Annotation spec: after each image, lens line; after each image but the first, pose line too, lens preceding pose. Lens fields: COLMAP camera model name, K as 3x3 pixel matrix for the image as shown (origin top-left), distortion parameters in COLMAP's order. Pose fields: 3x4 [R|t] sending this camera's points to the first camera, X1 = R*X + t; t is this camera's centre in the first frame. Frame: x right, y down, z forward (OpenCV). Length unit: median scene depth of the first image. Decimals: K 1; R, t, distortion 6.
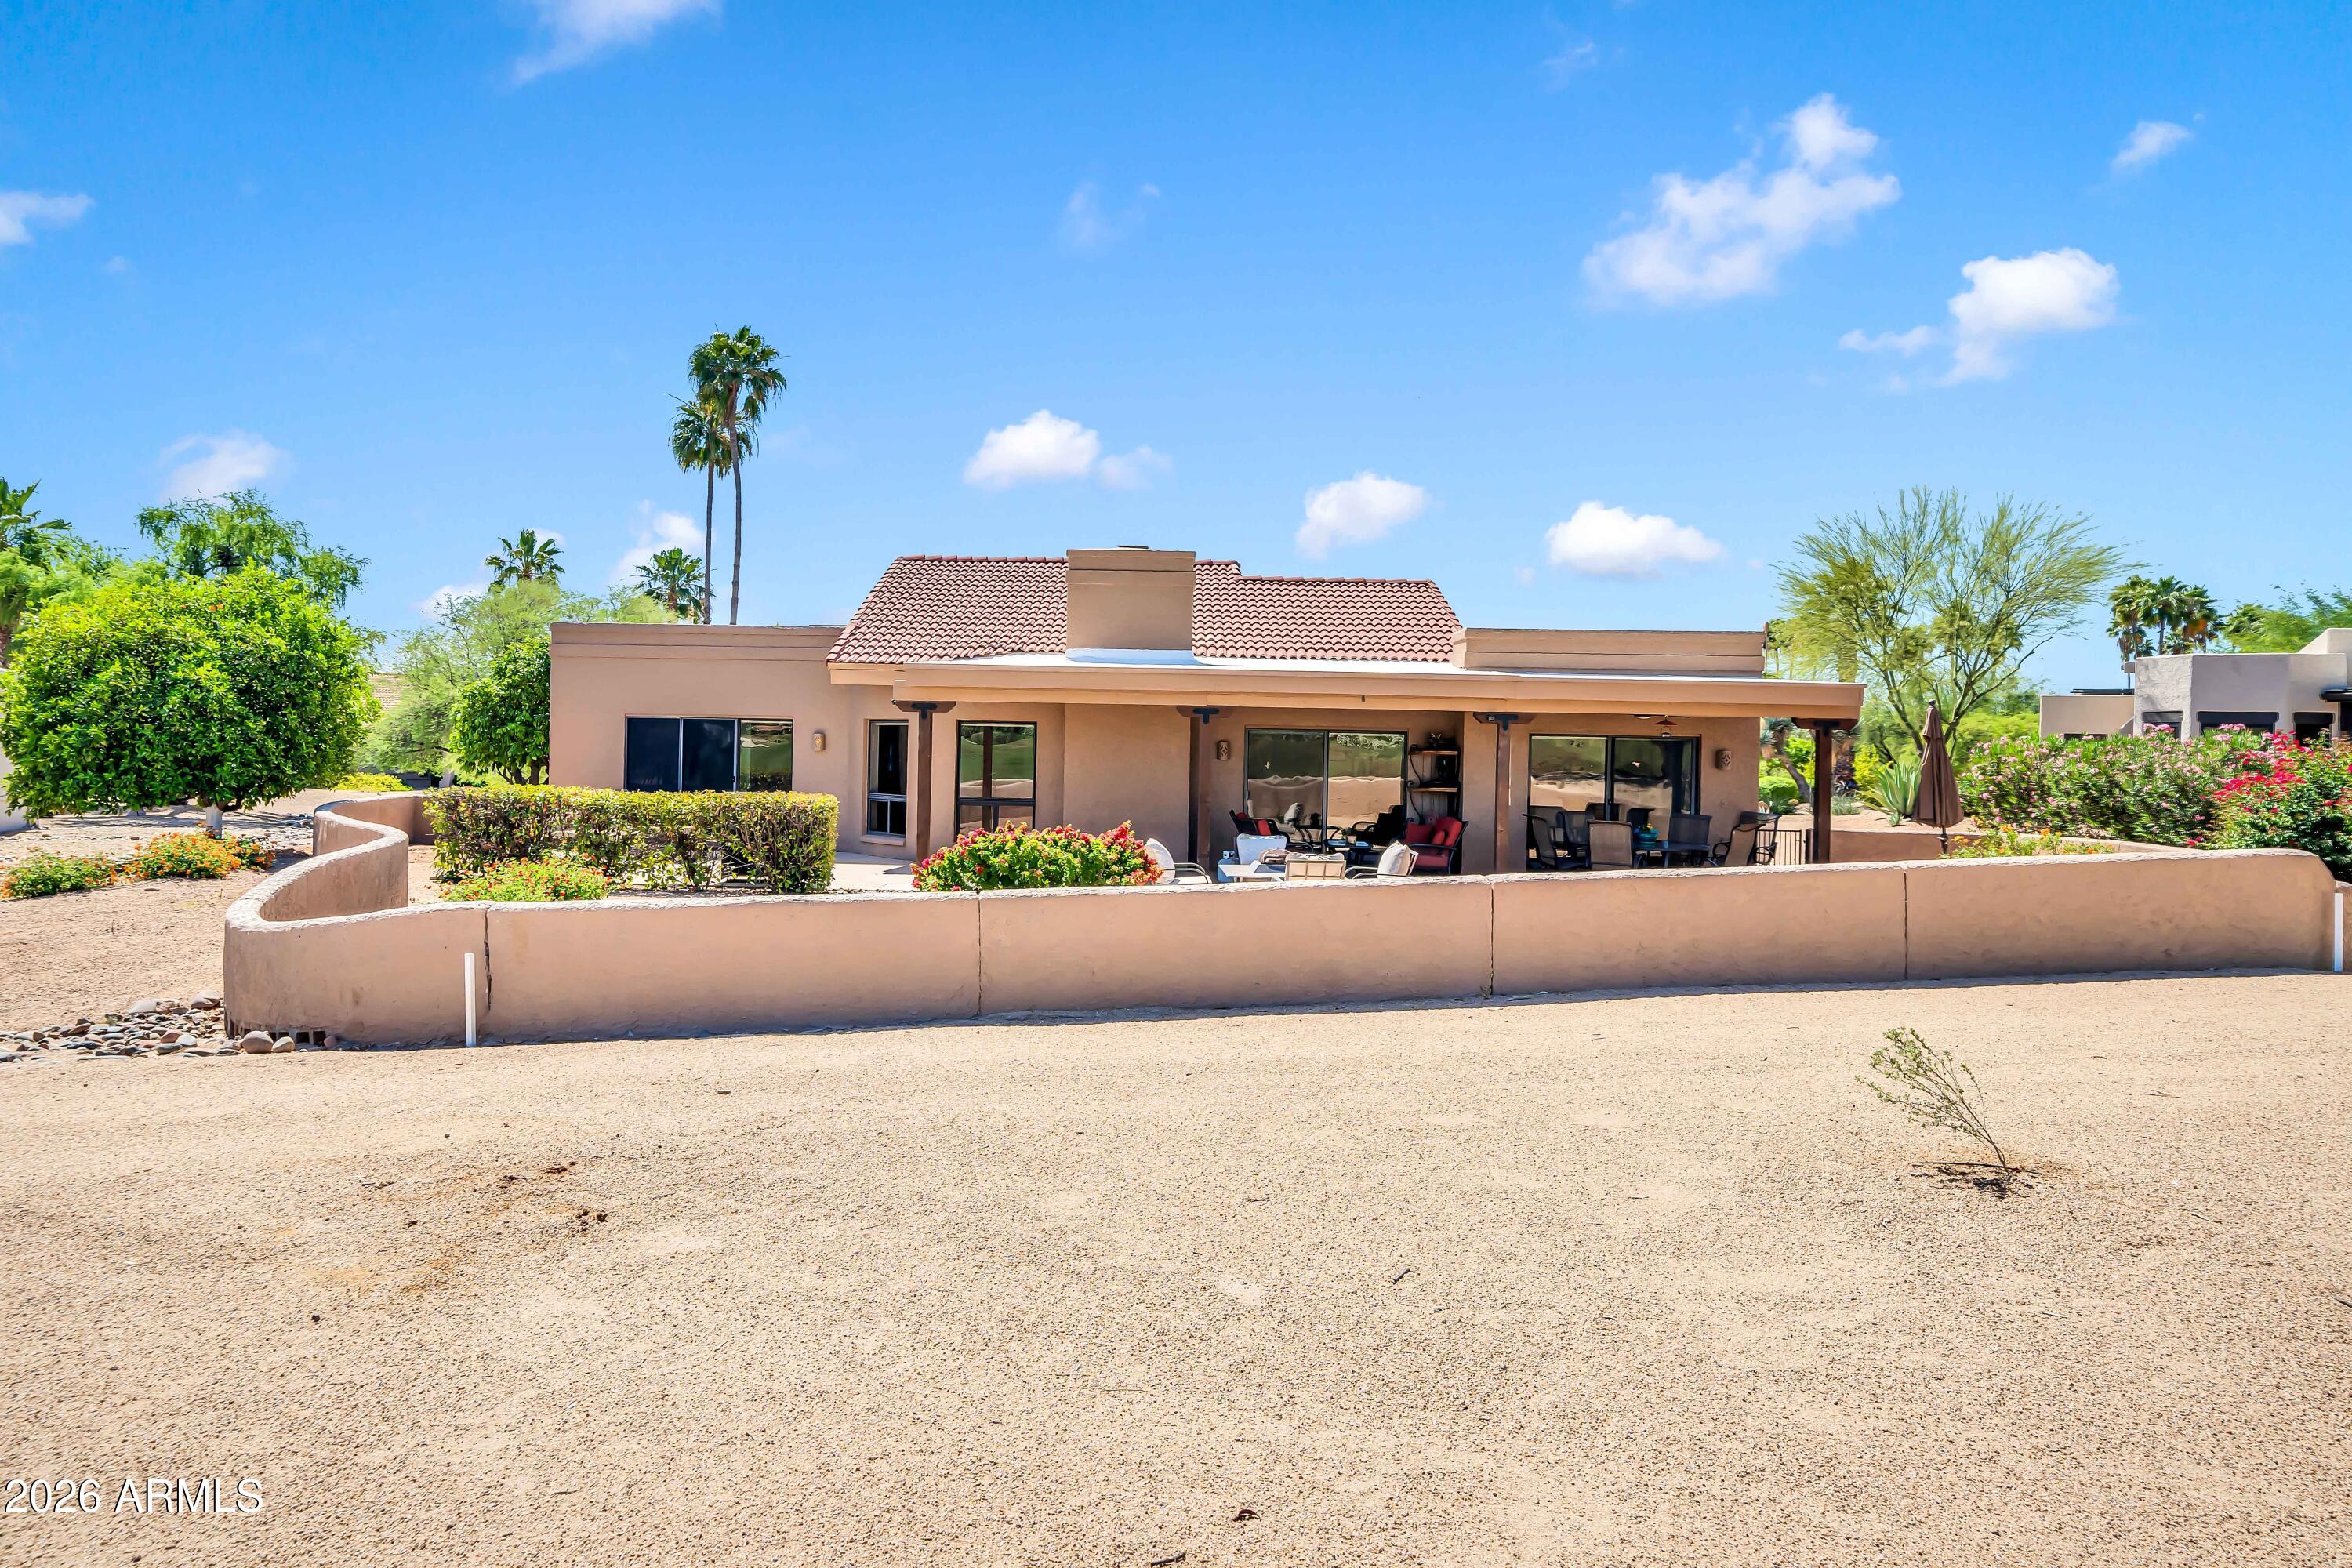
lens RADIAL K [[1399.6, 0, 1165.9], [0, 1399.6, 781.8], [0, 0, 1]] dist [0.003672, 0.000790]
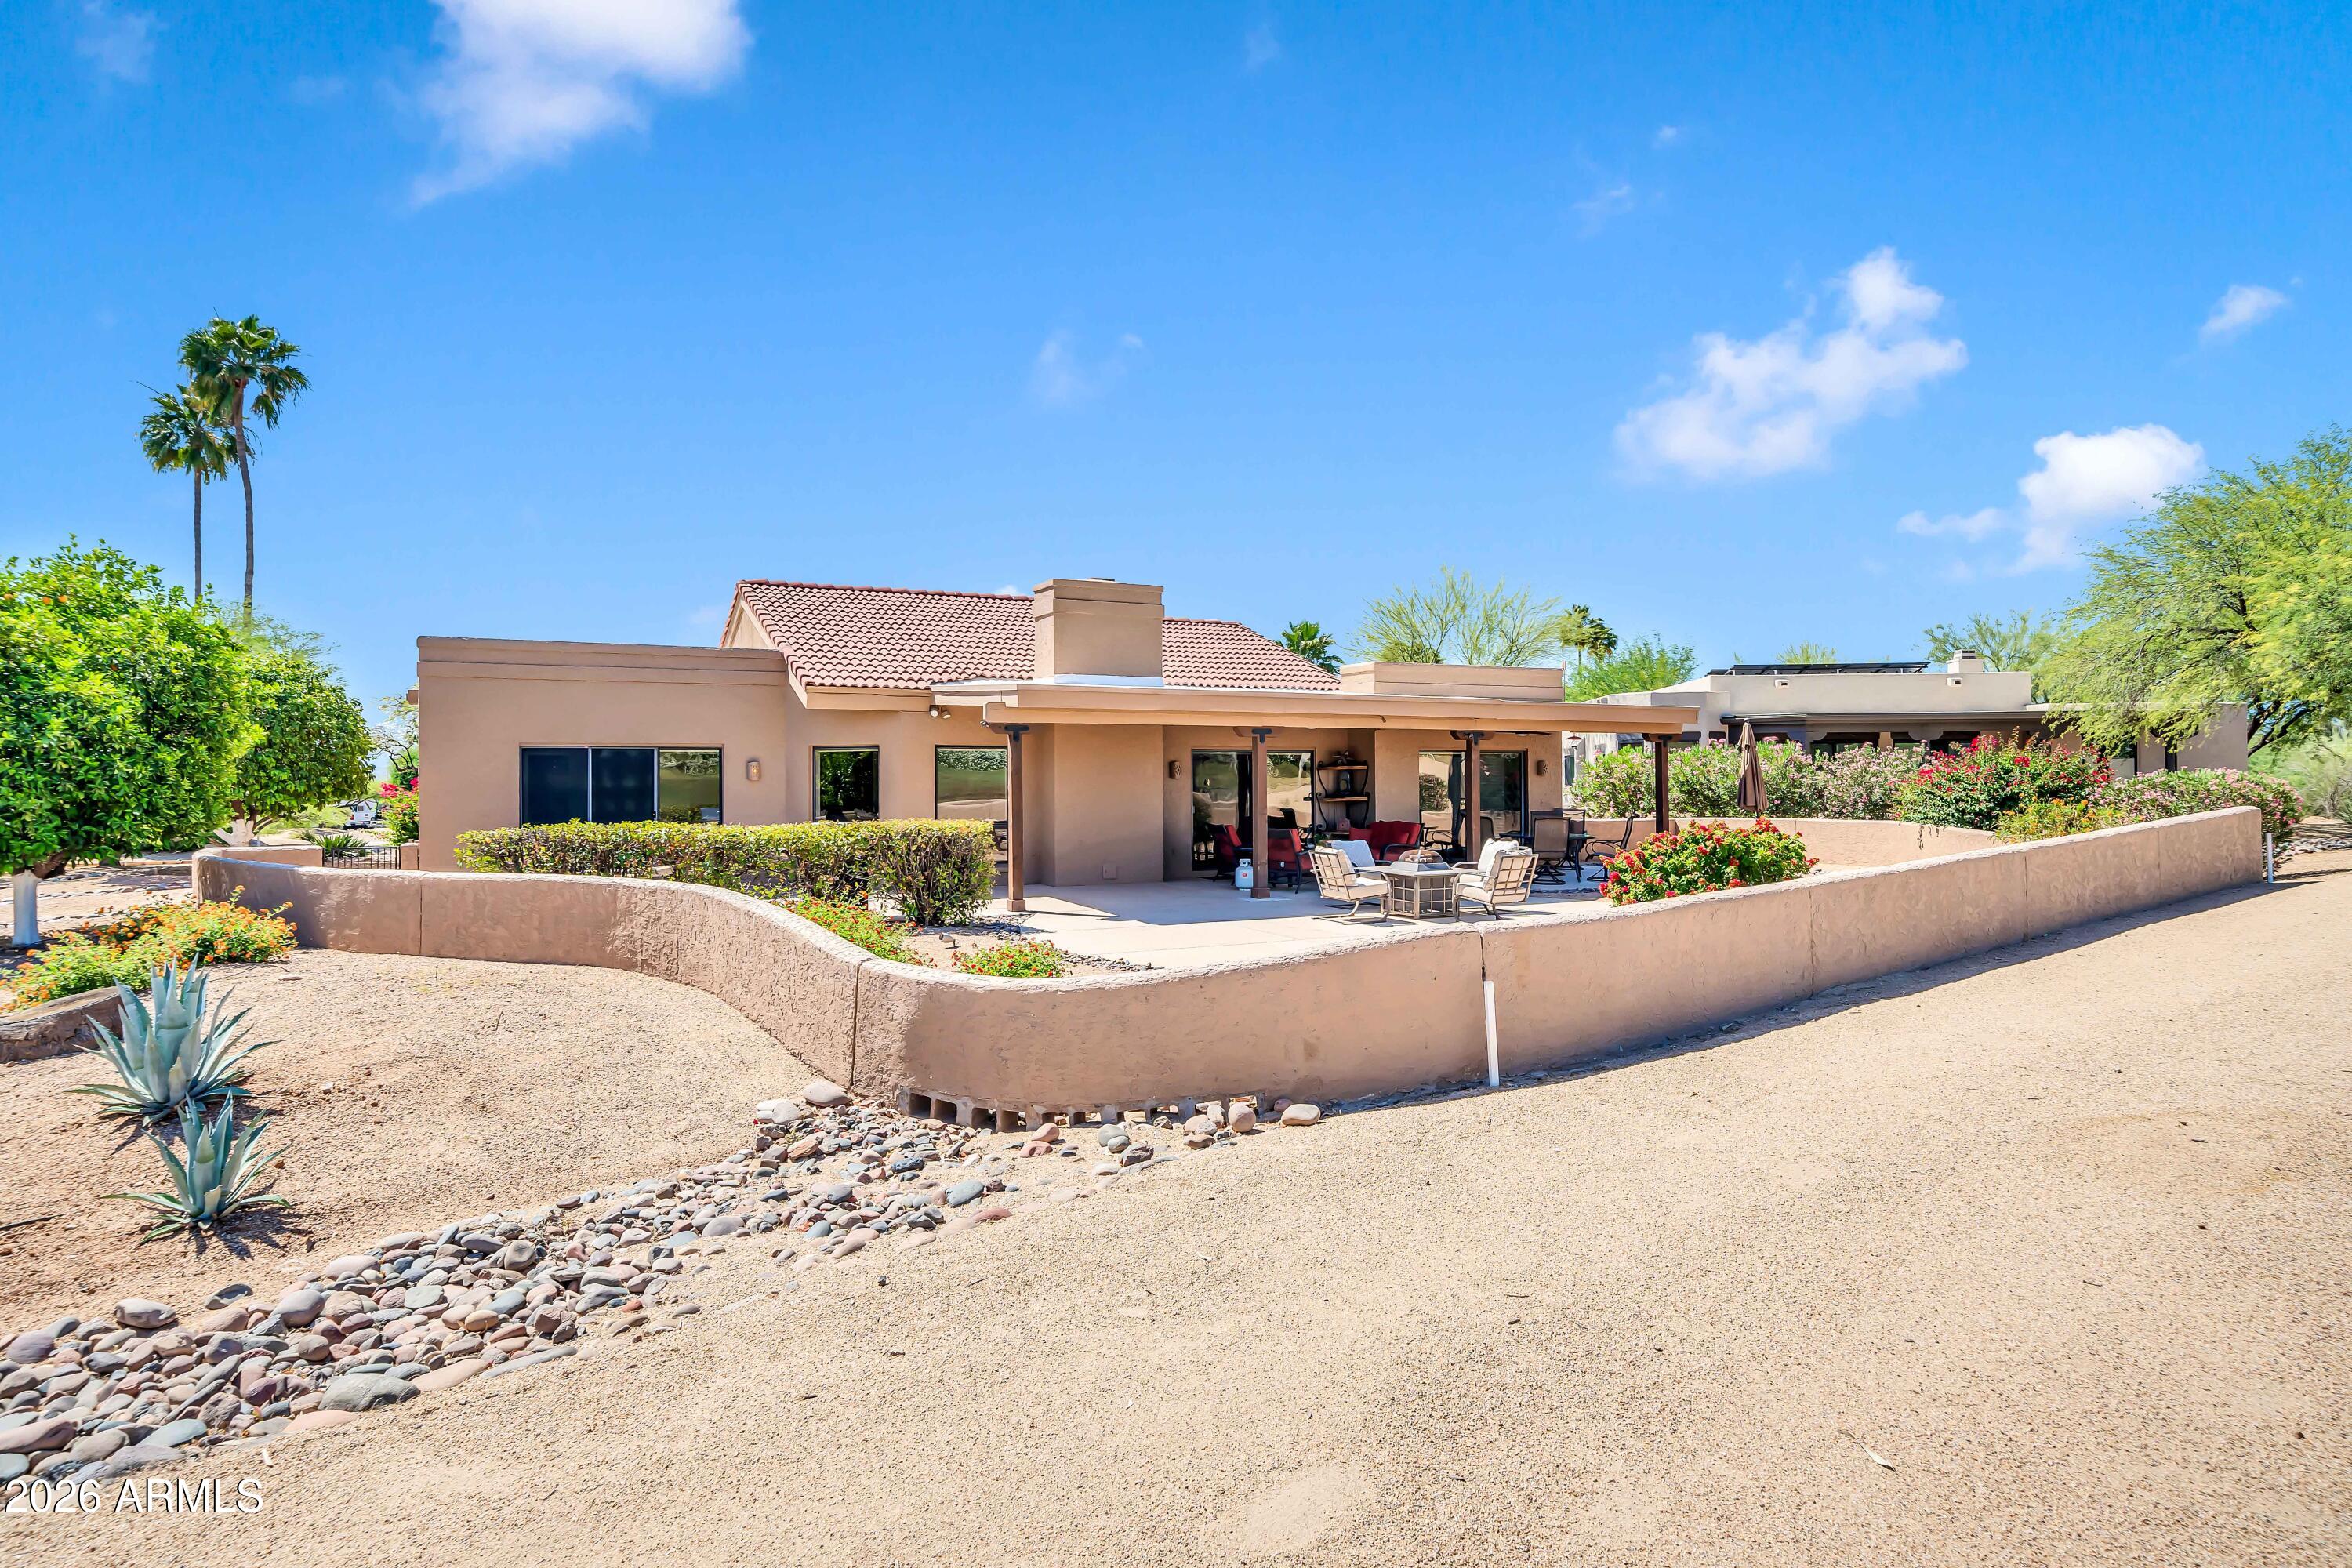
lens RADIAL K [[1239.2, 0, 1176.0], [0, 1239.2, 784.0], [0, 0, 1]] dist [0.001016, 0.000079]
pose [[0.898590, -0.025872, 0.438026, -0.392025], [0.034254, 0.999350, -0.011242, -0.000800], [-0.437450, 0.025106, 0.898892, 0.142496]]
